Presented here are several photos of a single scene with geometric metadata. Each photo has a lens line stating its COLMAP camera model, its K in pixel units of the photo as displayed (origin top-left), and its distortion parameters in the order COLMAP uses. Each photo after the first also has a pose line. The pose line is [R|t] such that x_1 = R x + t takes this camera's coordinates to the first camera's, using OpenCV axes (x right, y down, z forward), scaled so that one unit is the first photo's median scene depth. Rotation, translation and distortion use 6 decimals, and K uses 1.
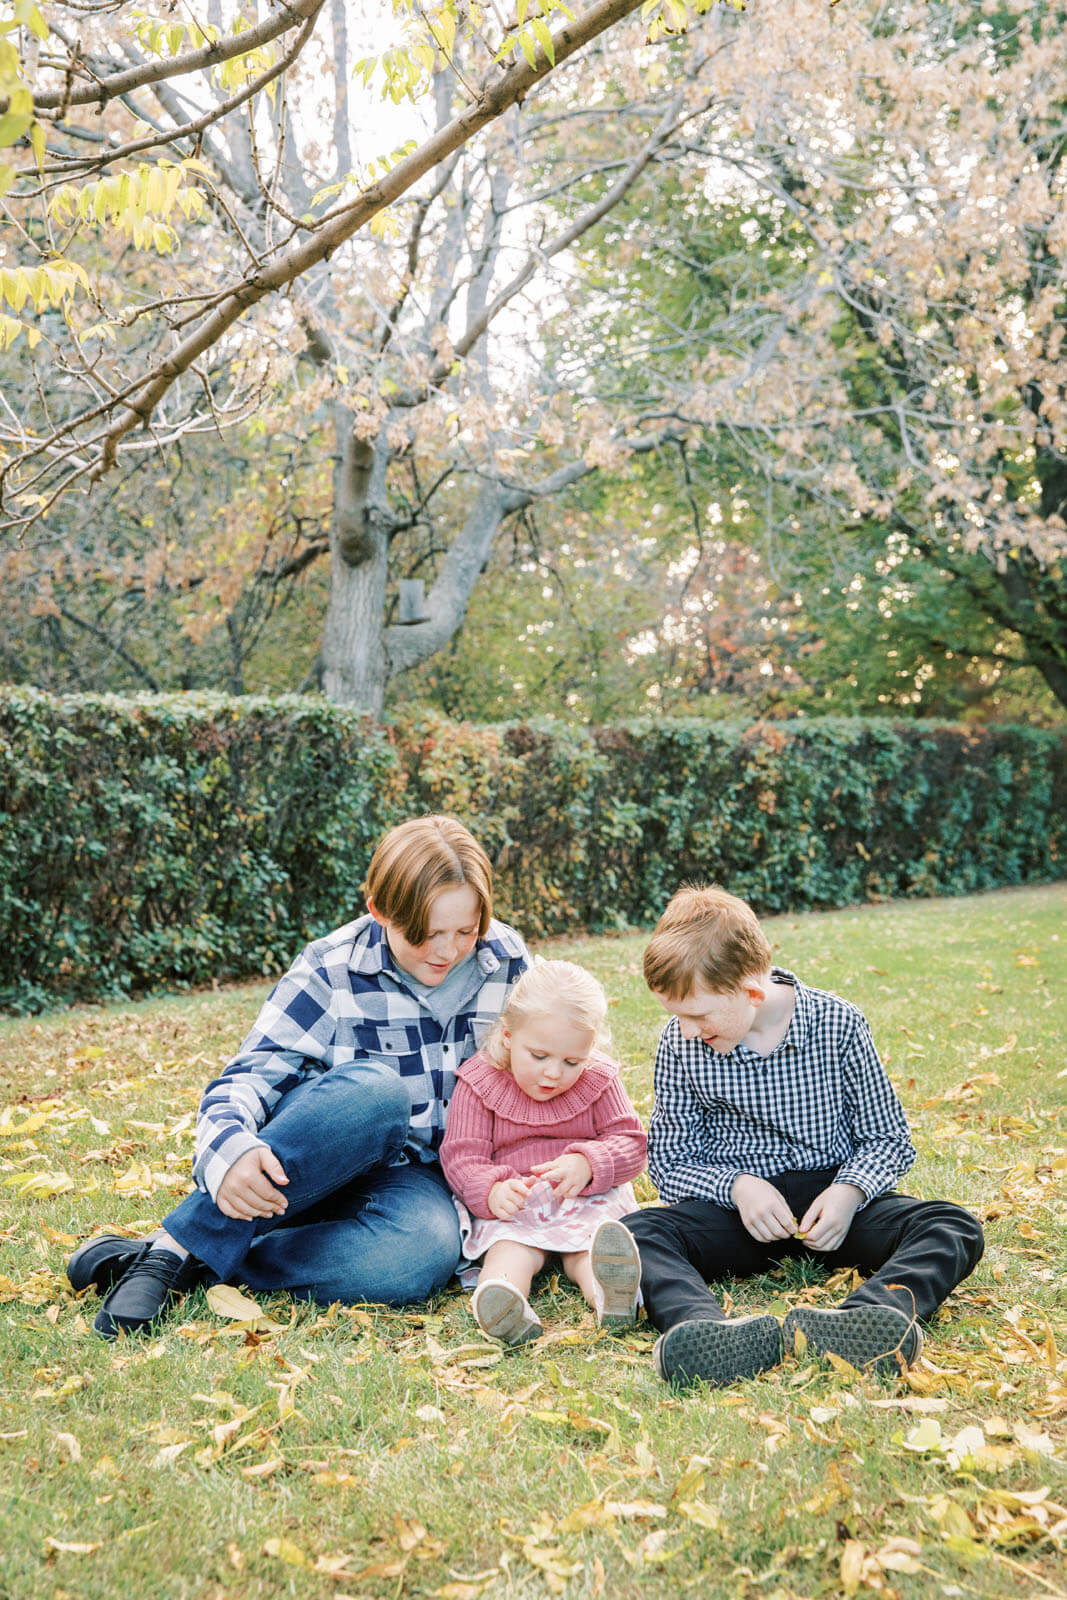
lens RADIAL K [[2101.3, 0, 552.9], [0, 2101.3, 796.0], [0, 0, 1]] dist [0.019143, 0.001514]
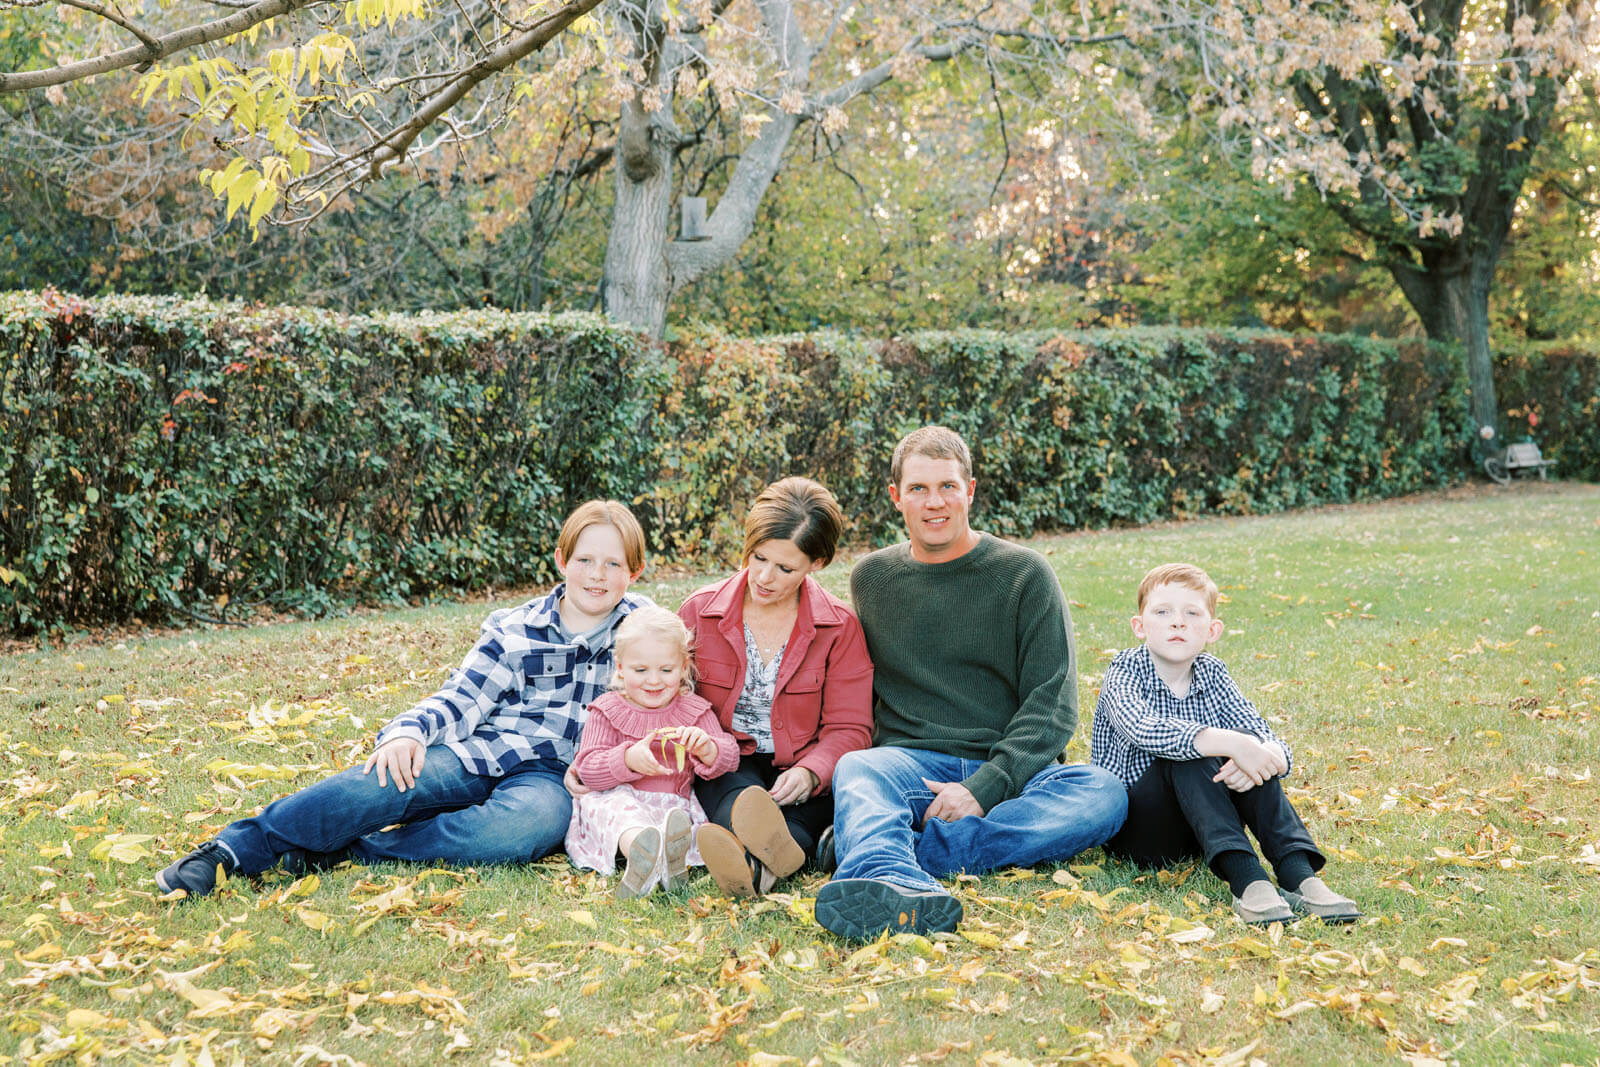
lens RADIAL K [[2342.7, 0, 800.0], [0, 2342.7, 533.5], [0, 0, 1]] dist [0.015888, -0.029155]
pose [[0.998599, 0.028752, -0.044429, 0.042285], [-0.025604, 0.997228, 0.069865, -0.023600], [0.046315, -0.068629, 0.996567, -0.148054]]
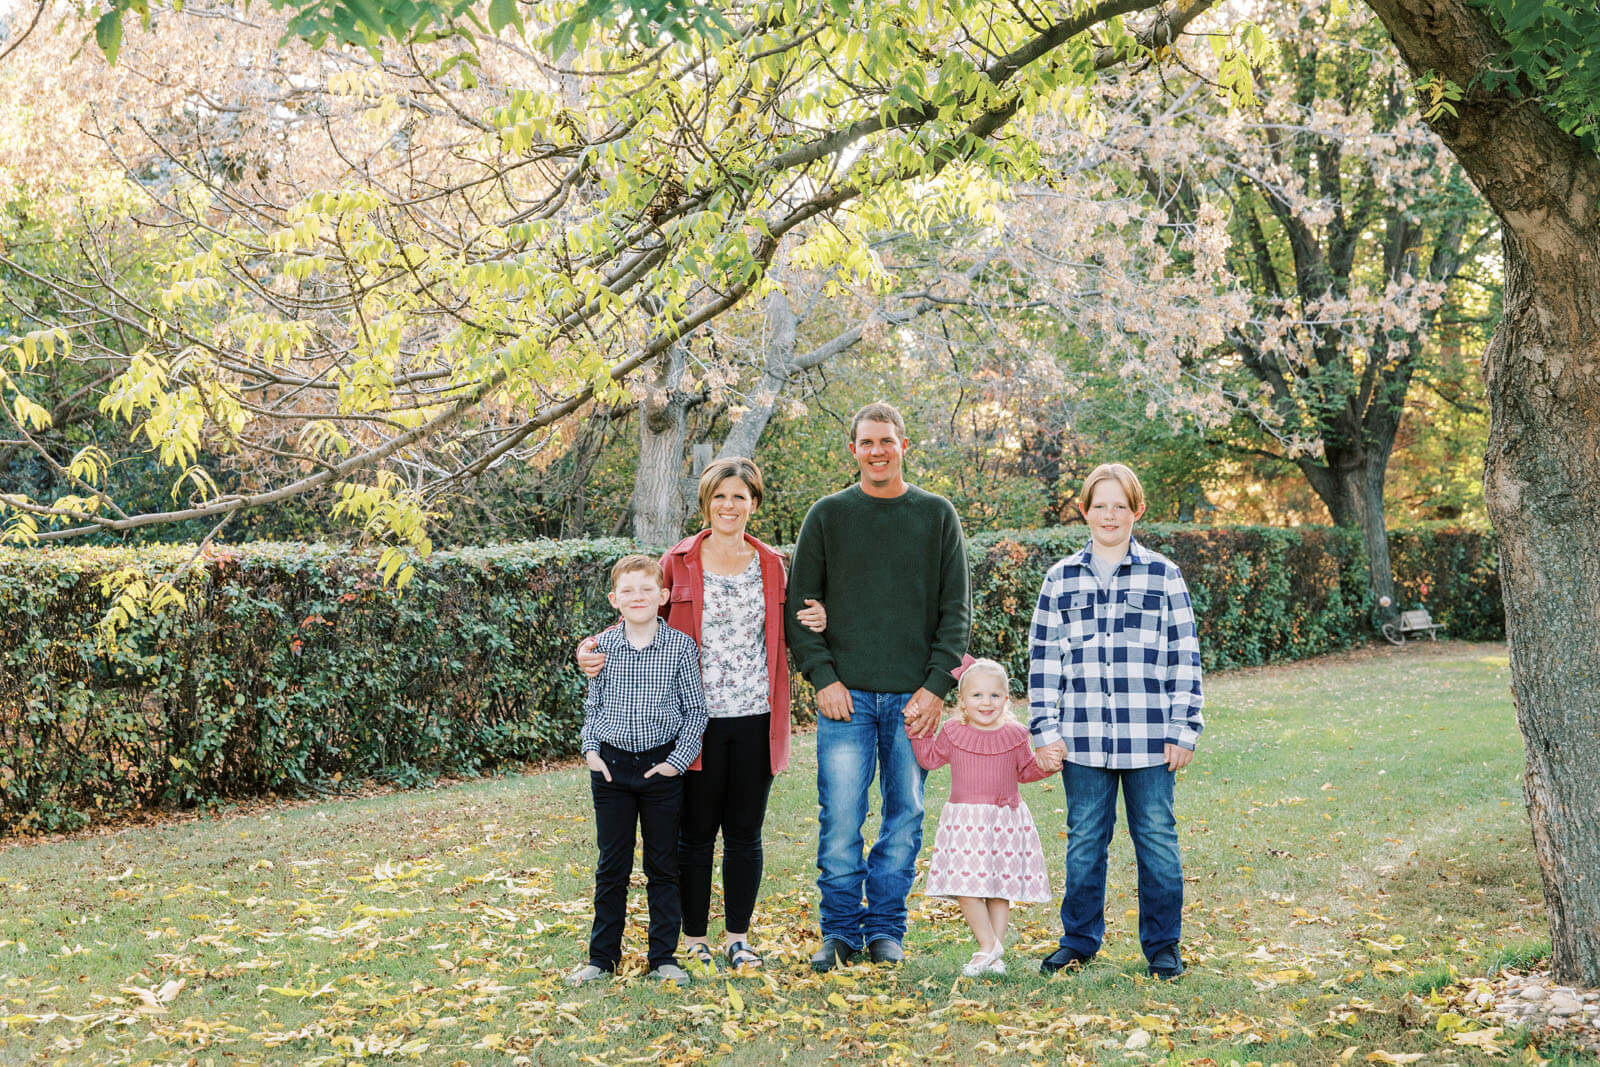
lens RADIAL K [[2101.3, 0, 798.9], [0, 2101.3, 552.2], [0, 0, 1]] dist [0.019143, 0.001514]
pose [[0.998366, 0.006649, -0.056754, 0.070425], [-0.006216, 0.999950, 0.007803, -0.051992], [0.056804, -0.007438, 0.998358, -0.300192]]
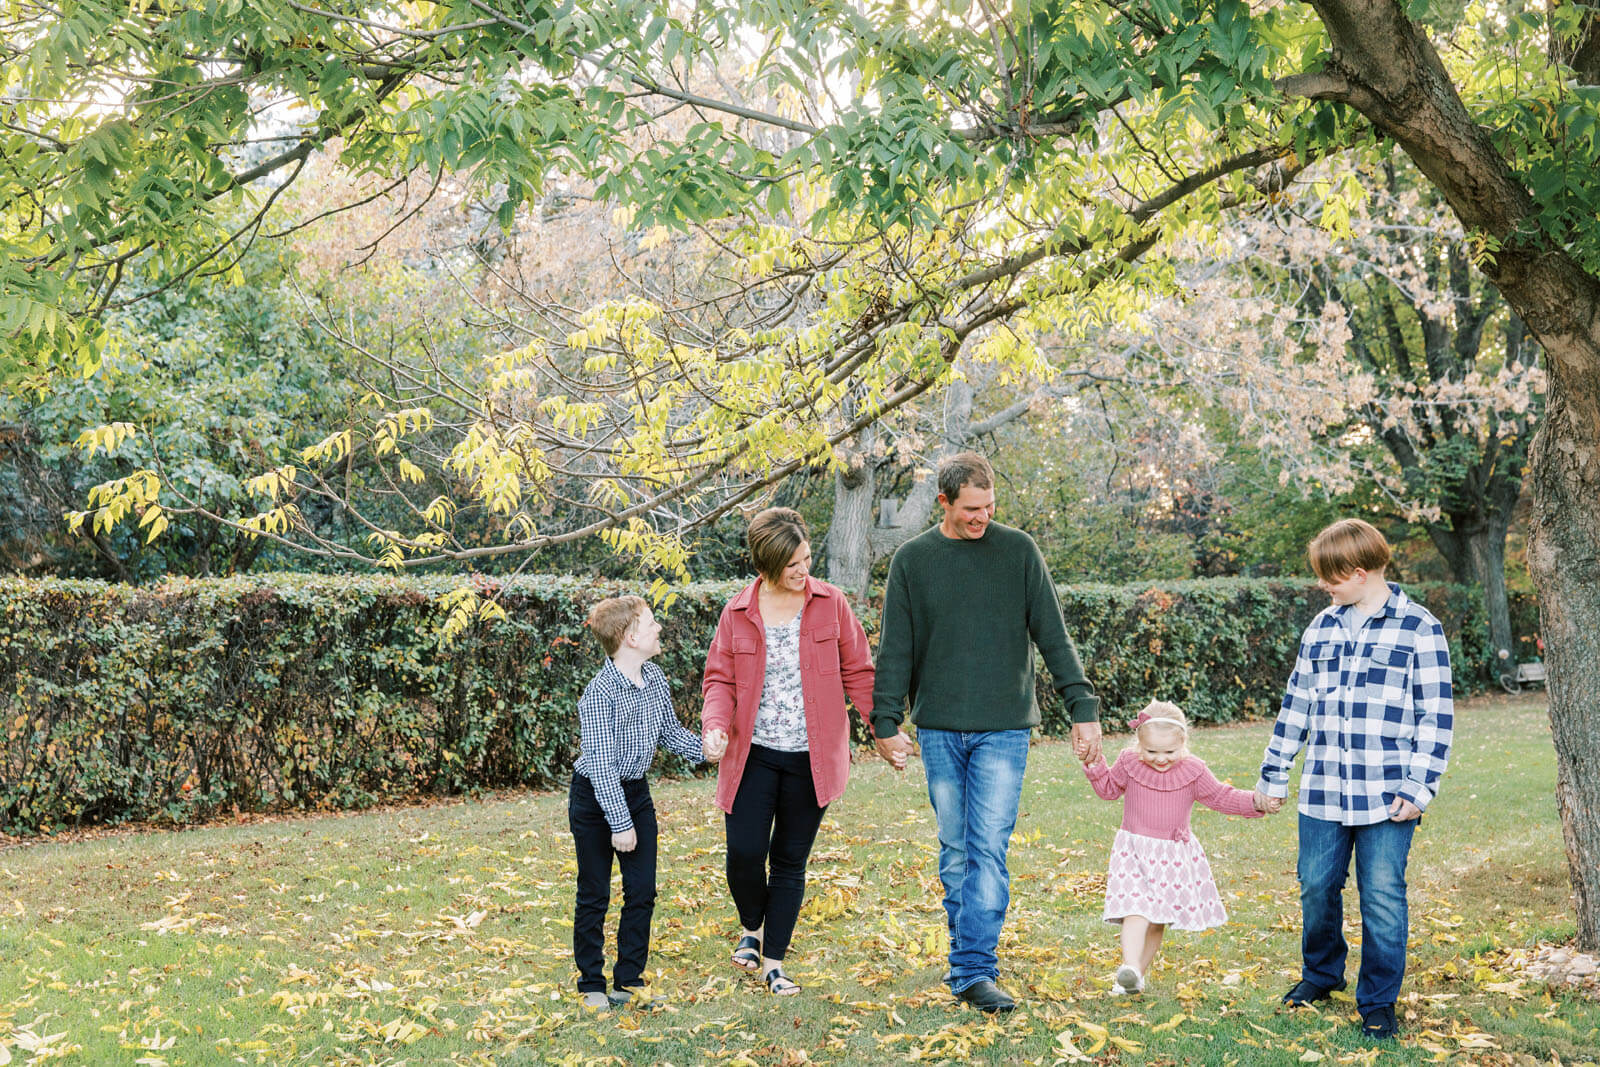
lens RADIAL K [[1920.0, 0, 808.7], [0, 1920.0, 550.3], [0, 0, 1]] dist [0.010619, 0.012984]
pose [[0.989781, 0.028433, -0.139730, 0.073283], [-0.030703, 0.999429, -0.014114, -0.050389], [0.139249, 0.018260, 0.990089, -0.381286]]
